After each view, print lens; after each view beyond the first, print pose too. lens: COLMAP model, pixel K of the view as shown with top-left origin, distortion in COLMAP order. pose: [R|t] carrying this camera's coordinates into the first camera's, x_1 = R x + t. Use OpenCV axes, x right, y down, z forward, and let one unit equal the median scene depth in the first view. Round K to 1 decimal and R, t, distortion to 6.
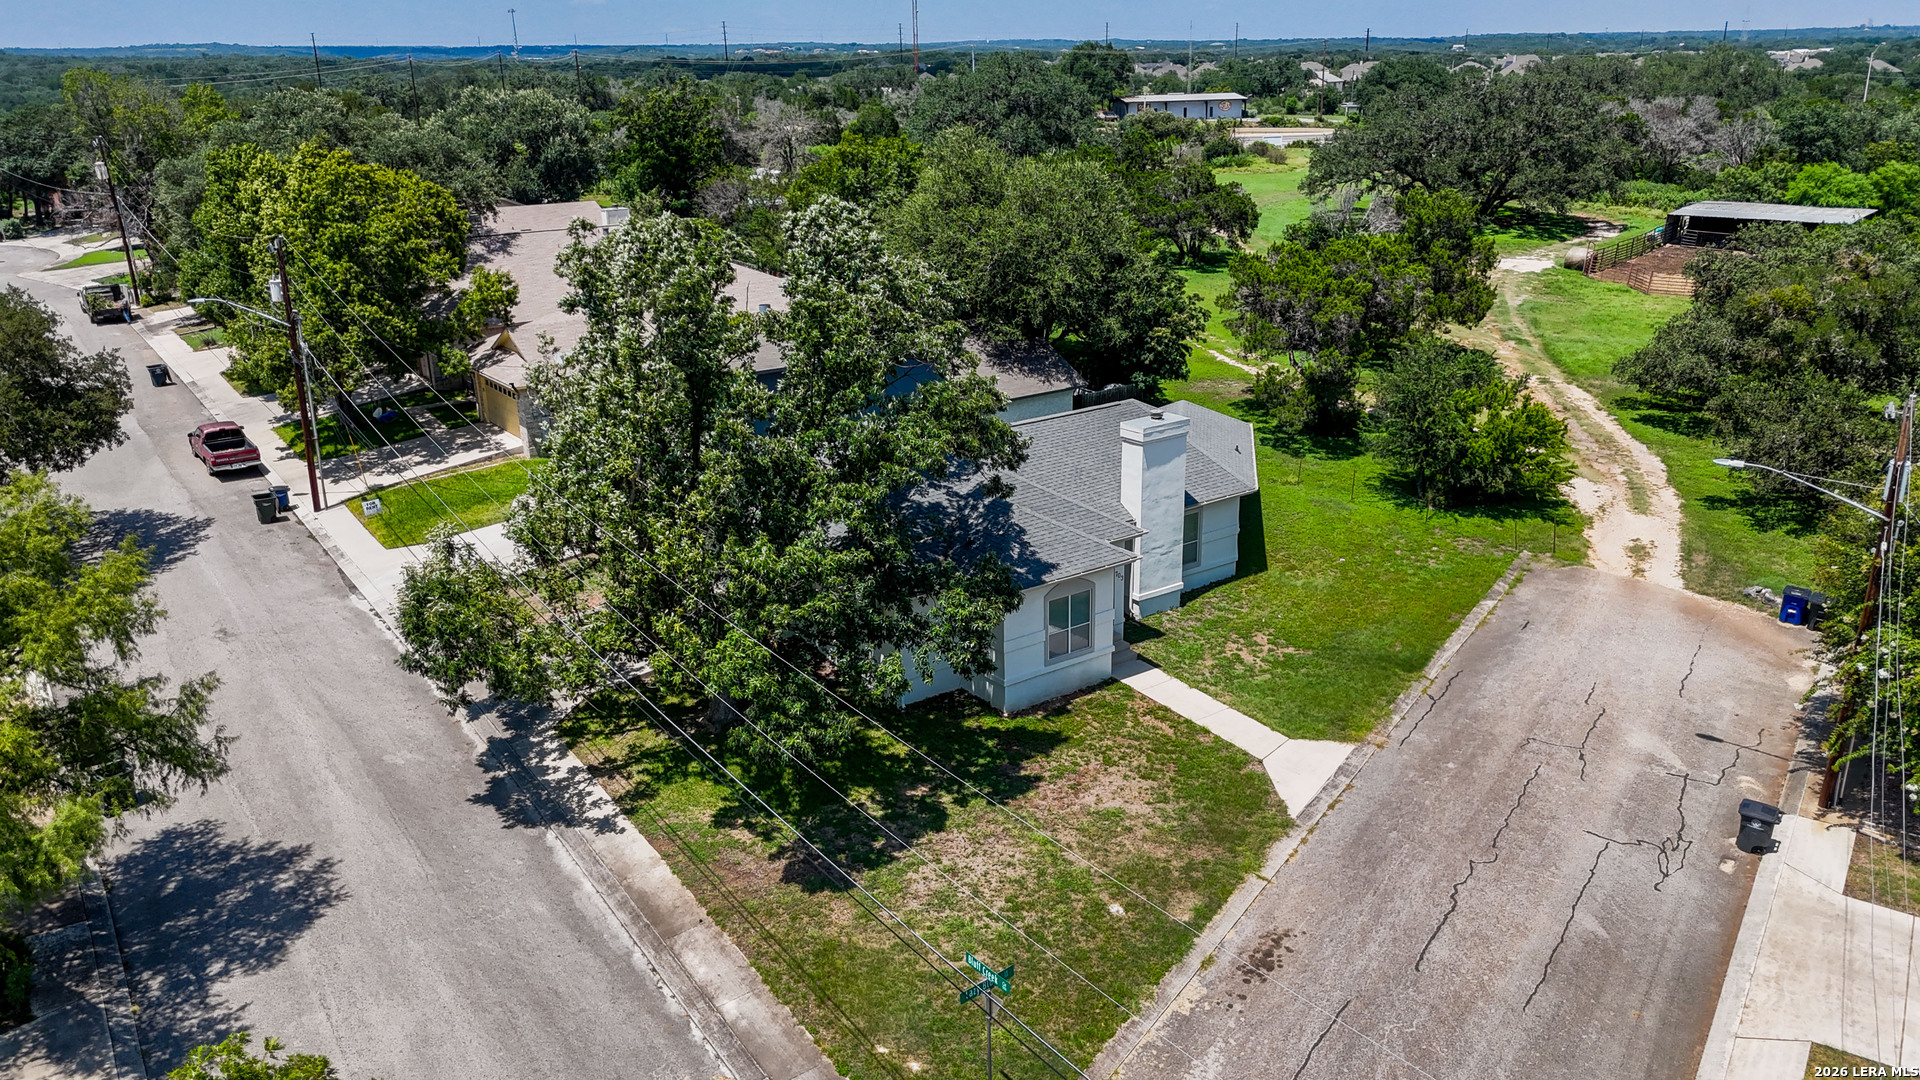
lens RADIAL K [[1450.5, 0, 960.0], [0, 1450.5, 540.0], [0, 0, 1]] dist [0.030929, -0.007366]
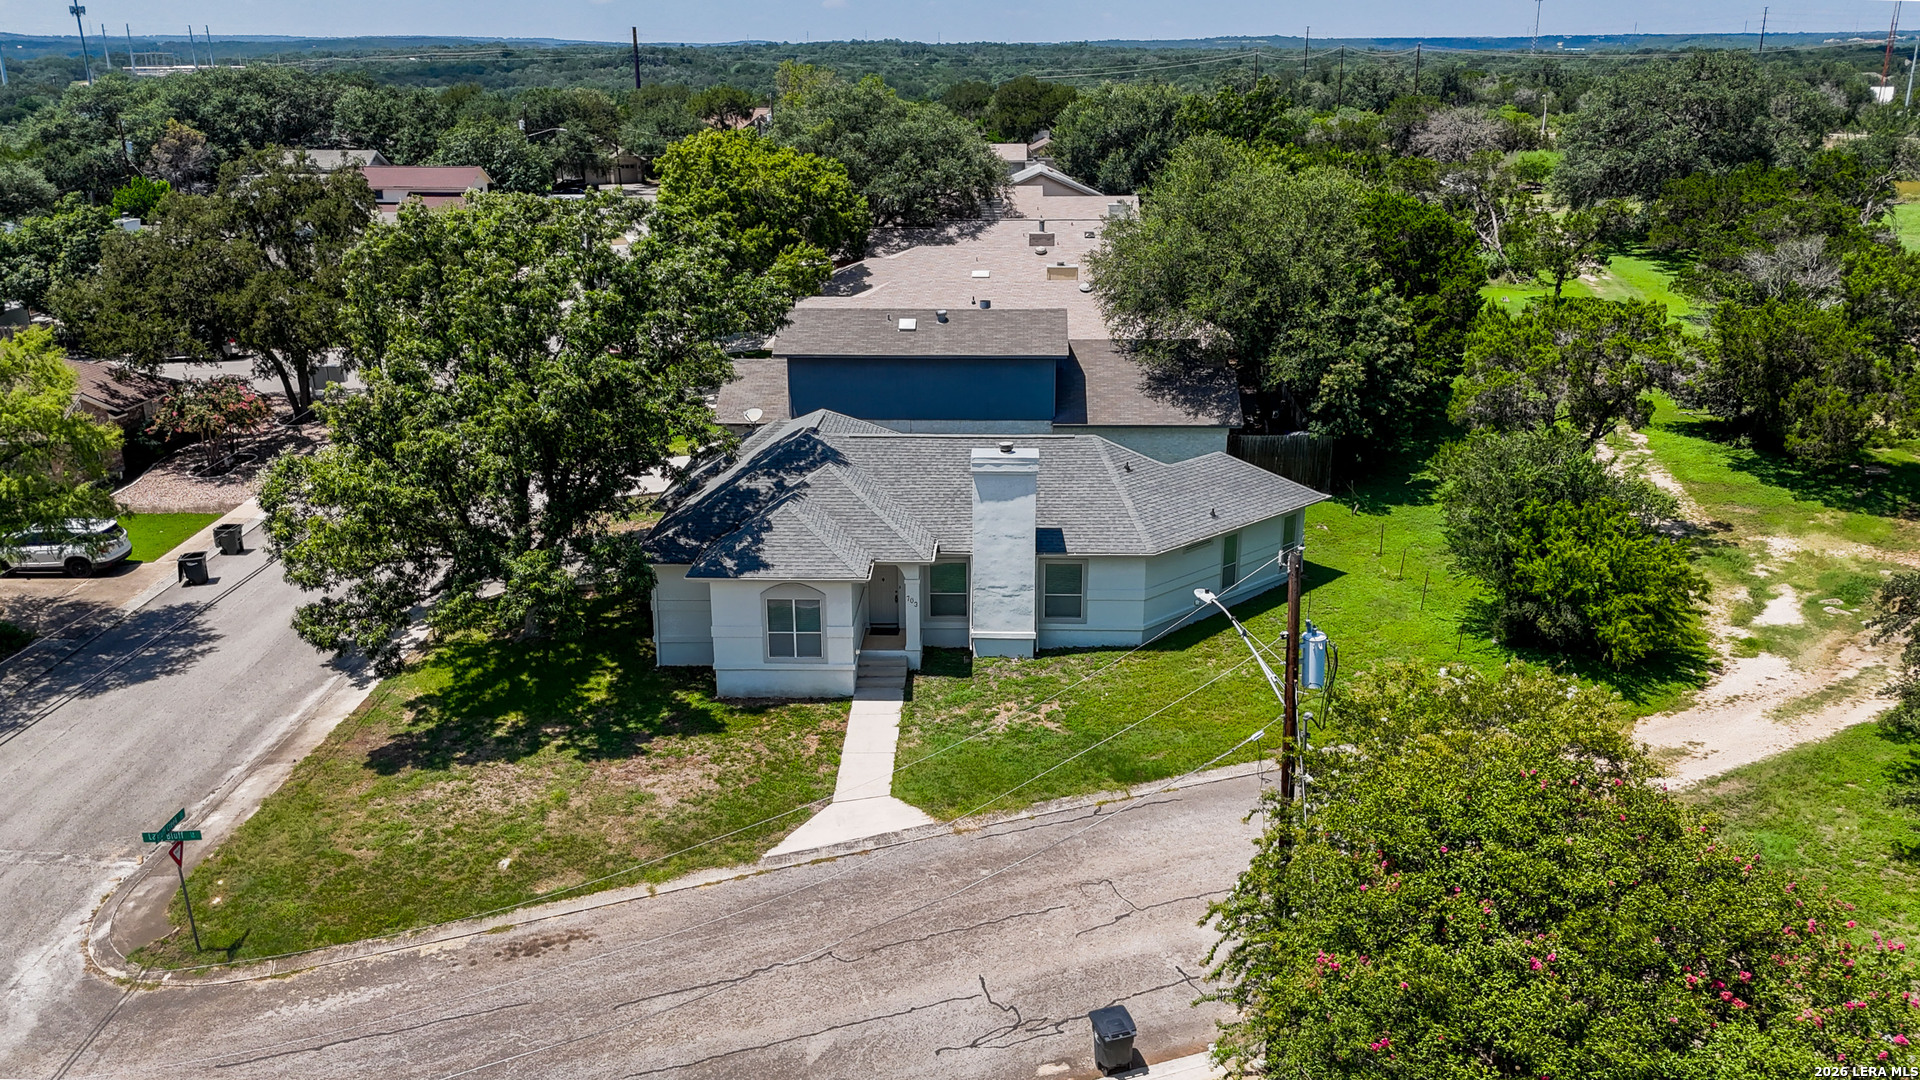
lens RADIAL K [[1502.9, 0, 960.0], [0, 1502.9, 540.0], [0, 0, 1]] dist [0.027189, -0.002969]
pose [[0.786771, 0.203208, -0.582836, 0.826178], [-0.204685, 0.976718, 0.064232, -0.100733], [0.582319, 0.068762, 0.810047, 0.235882]]
